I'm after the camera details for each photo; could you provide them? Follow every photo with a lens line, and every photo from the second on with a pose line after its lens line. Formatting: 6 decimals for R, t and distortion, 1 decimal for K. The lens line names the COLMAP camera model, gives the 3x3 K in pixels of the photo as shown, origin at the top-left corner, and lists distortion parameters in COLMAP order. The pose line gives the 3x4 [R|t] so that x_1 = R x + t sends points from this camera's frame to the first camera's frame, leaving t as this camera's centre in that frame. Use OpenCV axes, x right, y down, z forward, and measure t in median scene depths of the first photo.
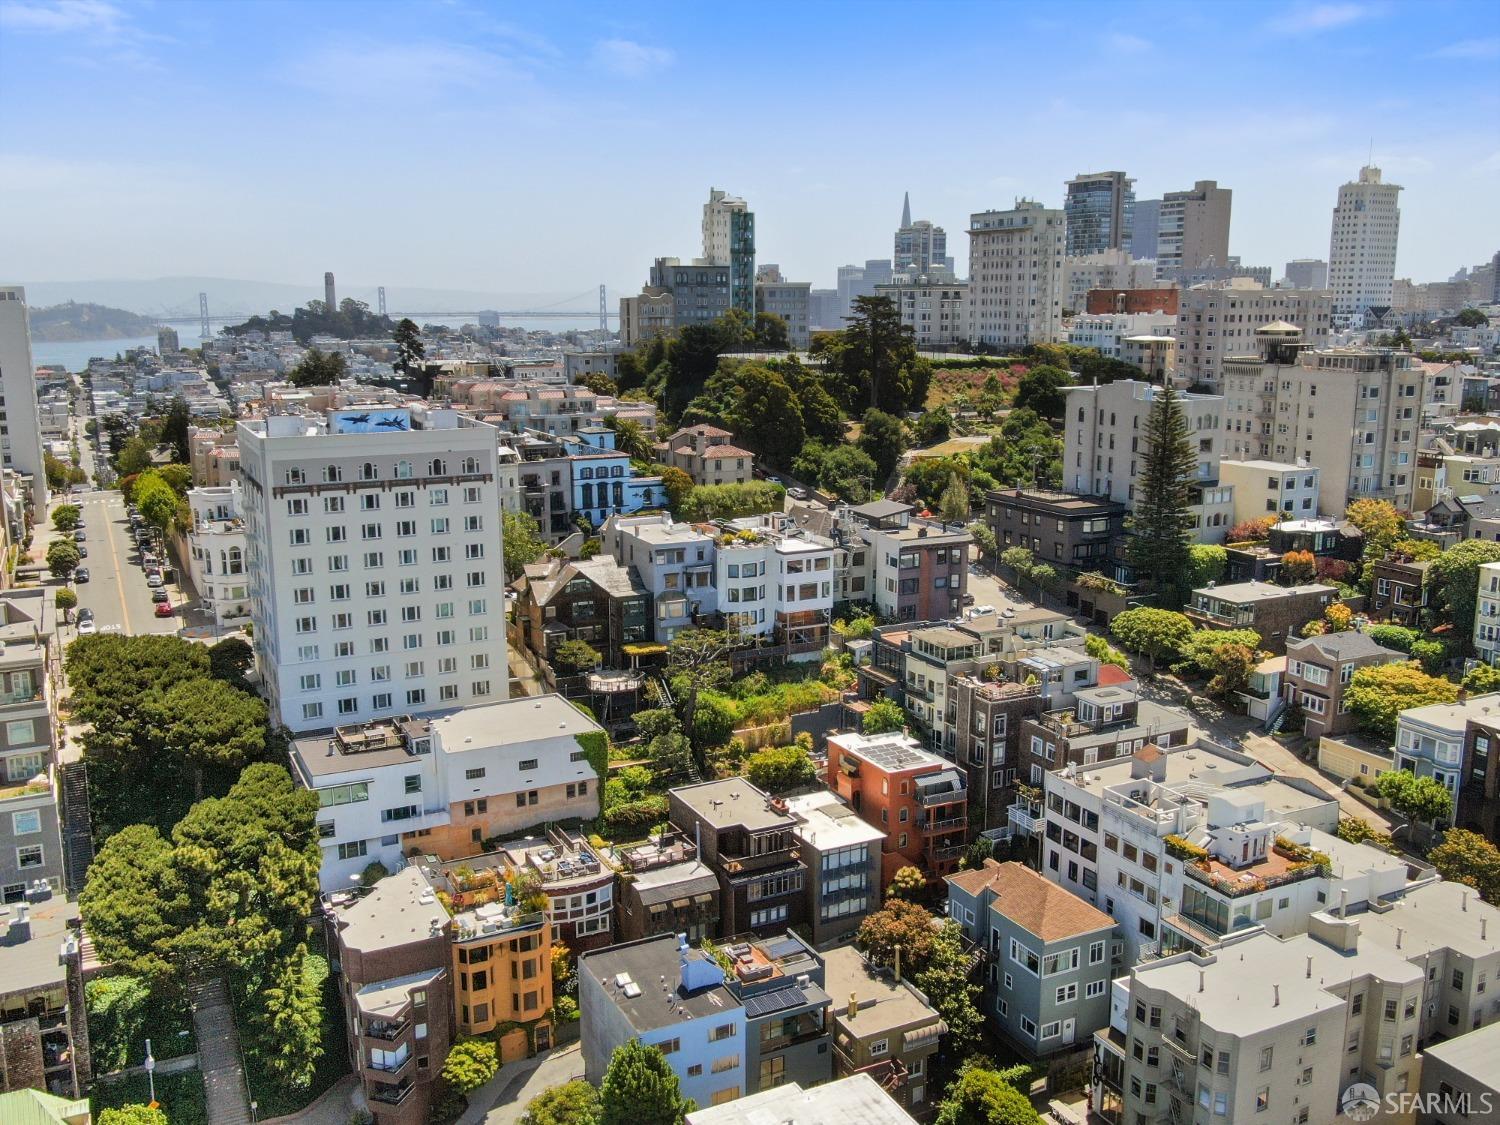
lens RADIAL K [[1345.0, 0, 750.0], [0, 1345.0, 562.5], [0, 0, 1]] dist [-0.016542, 0.026283]
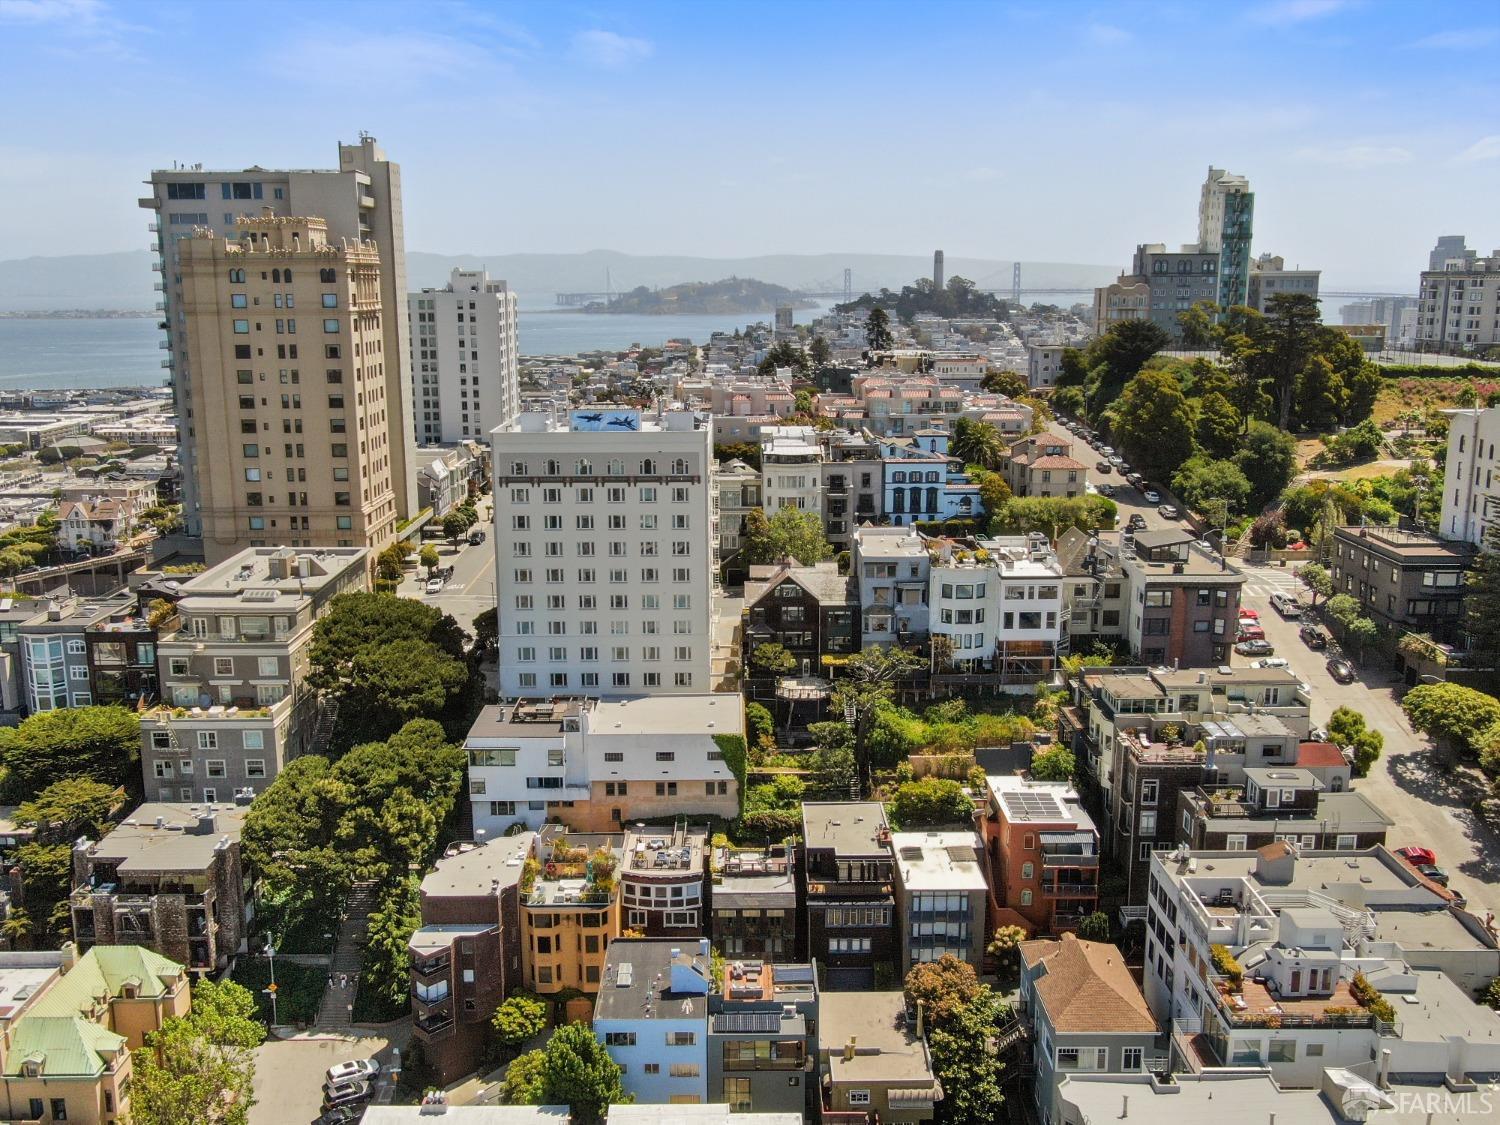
lens RADIAL K [[1405.0, 0, 750.0], [0, 1405.0, 562.5], [0, 0, 1]] dist [-0.014807, 0.014527]
pose [[0.894331, 0.088747, -0.438515, 0.337403], [-0.084490, 0.995995, 0.029257, -0.035358], [0.439355, 0.010885, 0.898247, 0.040570]]
